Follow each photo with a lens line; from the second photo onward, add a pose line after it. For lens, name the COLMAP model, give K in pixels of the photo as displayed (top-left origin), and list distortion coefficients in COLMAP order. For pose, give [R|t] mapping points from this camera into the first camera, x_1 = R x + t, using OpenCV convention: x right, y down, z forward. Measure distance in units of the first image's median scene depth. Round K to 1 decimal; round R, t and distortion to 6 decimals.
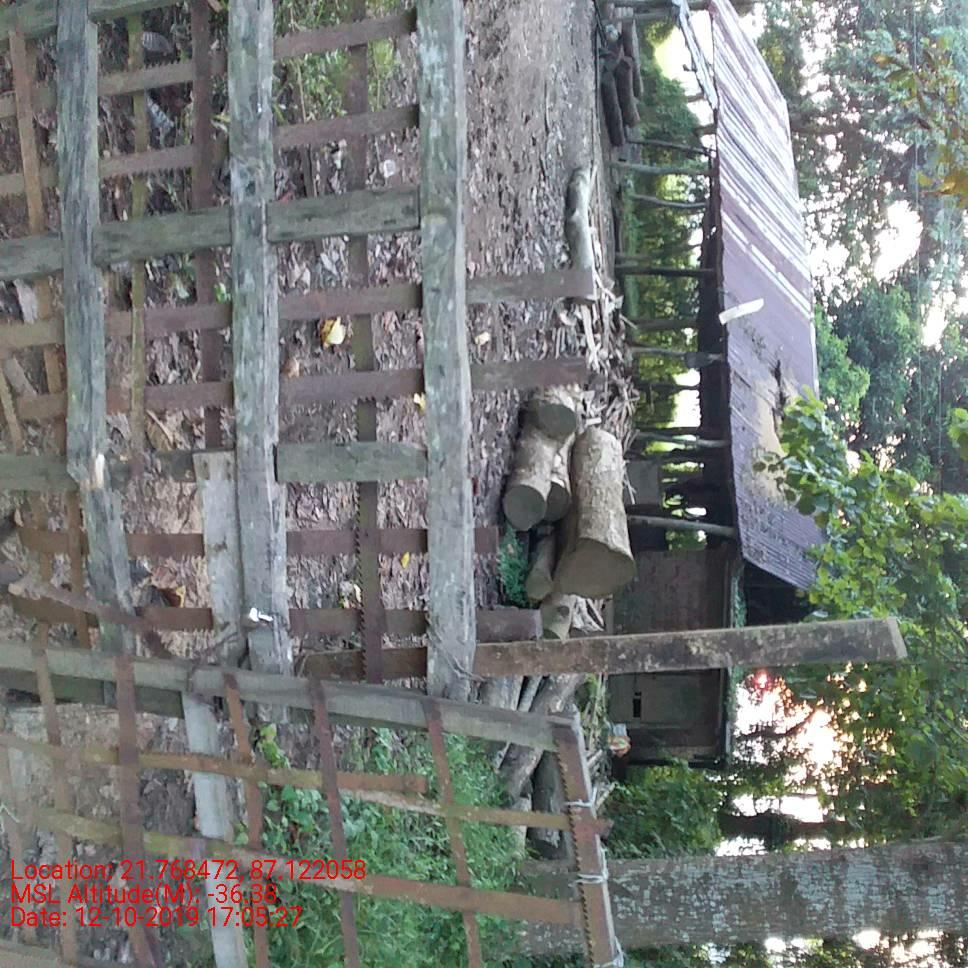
lens RADIAL K [[1201.2, 0, 484.4], [0, 1201.2, 518.8], [0, 0, 1]] dist [0.164009, -0.489168]
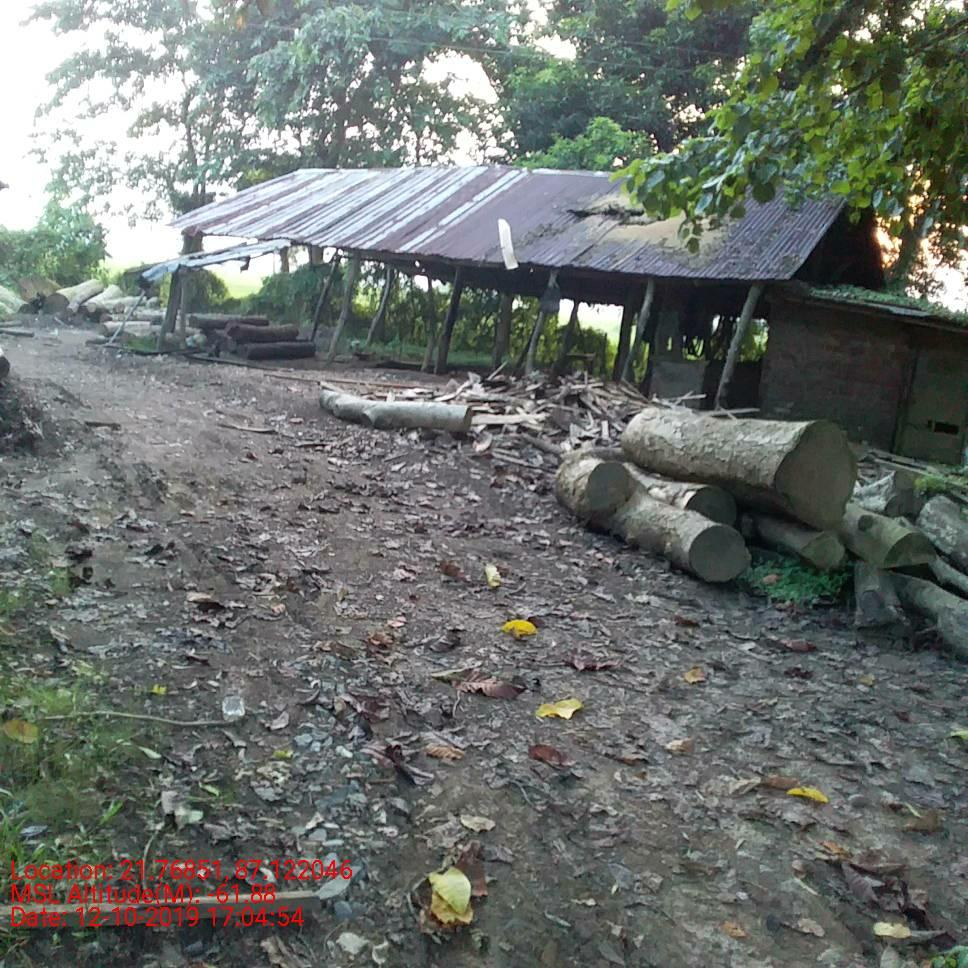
lens RADIAL K [[1187.0, 0, 484.7], [0, 1187.0, 508.9], [0, 0, 1]] dist [0.095906, -0.211643]
pose [[0.171663, -0.985134, -0.006503, 0.024328], [0.974569, 0.170780, -0.145086, -0.029807], [0.144039, 0.018568, 0.989398, 0.145335]]
